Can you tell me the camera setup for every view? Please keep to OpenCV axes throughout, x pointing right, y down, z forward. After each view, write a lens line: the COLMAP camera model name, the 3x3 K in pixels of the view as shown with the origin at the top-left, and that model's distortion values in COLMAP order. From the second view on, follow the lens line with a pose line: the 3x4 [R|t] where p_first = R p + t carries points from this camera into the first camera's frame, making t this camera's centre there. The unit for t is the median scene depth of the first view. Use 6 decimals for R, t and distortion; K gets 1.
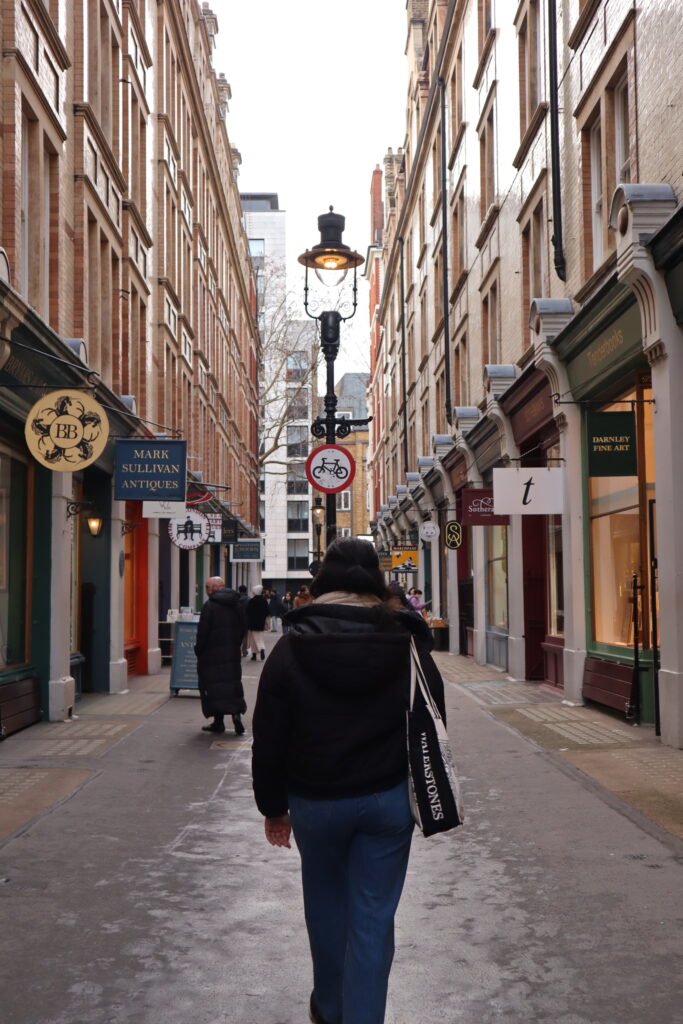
lens RADIAL K [[1181.5, 0, 341.5], [0, 1181.5, 512.0], [0, 0, 1]] dist [0.000801, 0.002414]
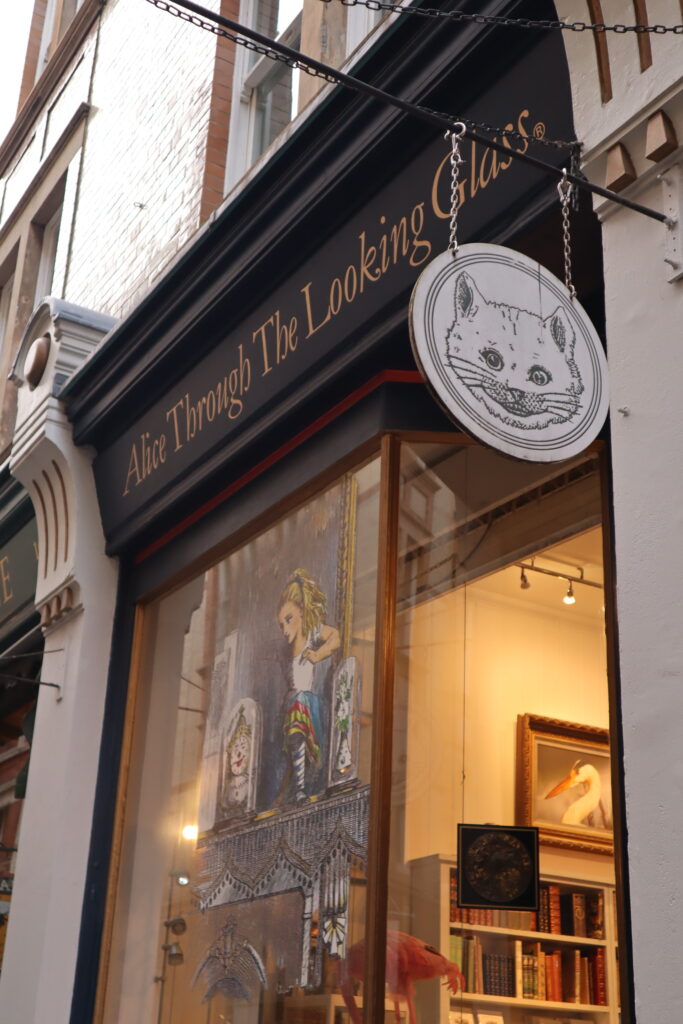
lens RADIAL K [[1388.8, 0, 341.5], [0, 1388.8, 512.0], [0, 0, 1]] dist [0.010485, 0.077853]
pose [[0.868685, 0.230732, 0.438348, 0.093291], [-0.088208, 0.942806, -0.321459, 0.012354], [-0.487448, 0.240581, 0.839354, 0.403014]]
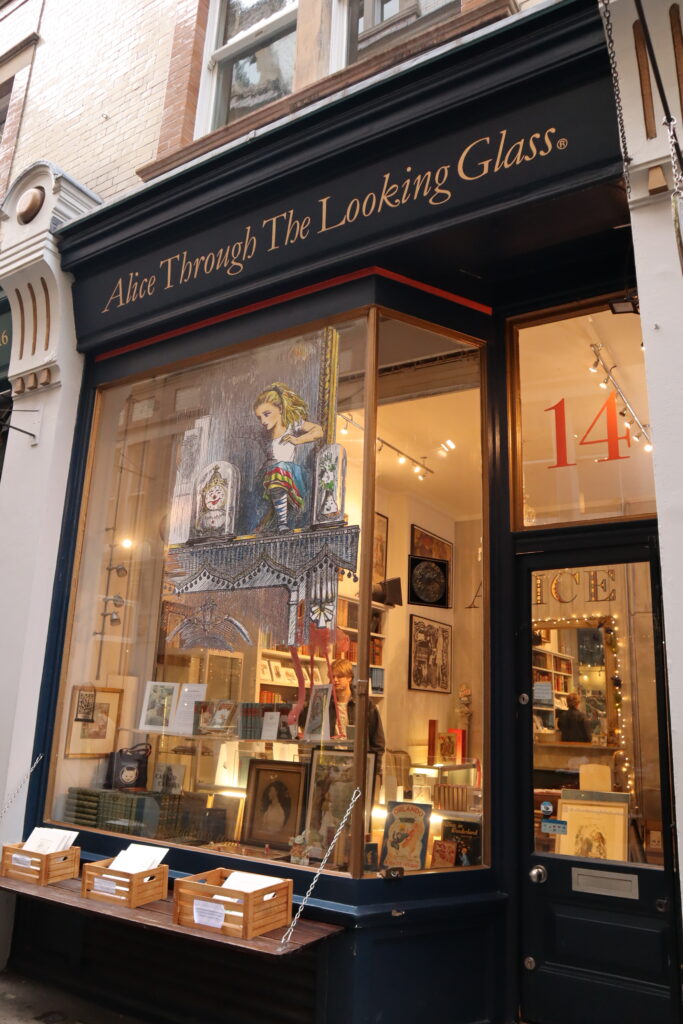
lens RADIAL K [[766.0, 0, 341.5], [0, 766.0, 512.0], [0, 0, 1]] dist [-0.126547, 0.102514]
pose [[0.544484, 0.243676, 0.802595, 0.011252], [-0.111698, 0.969412, -0.218547, 0.027509], [-0.831300, 0.029347, 0.555048, 0.561637]]
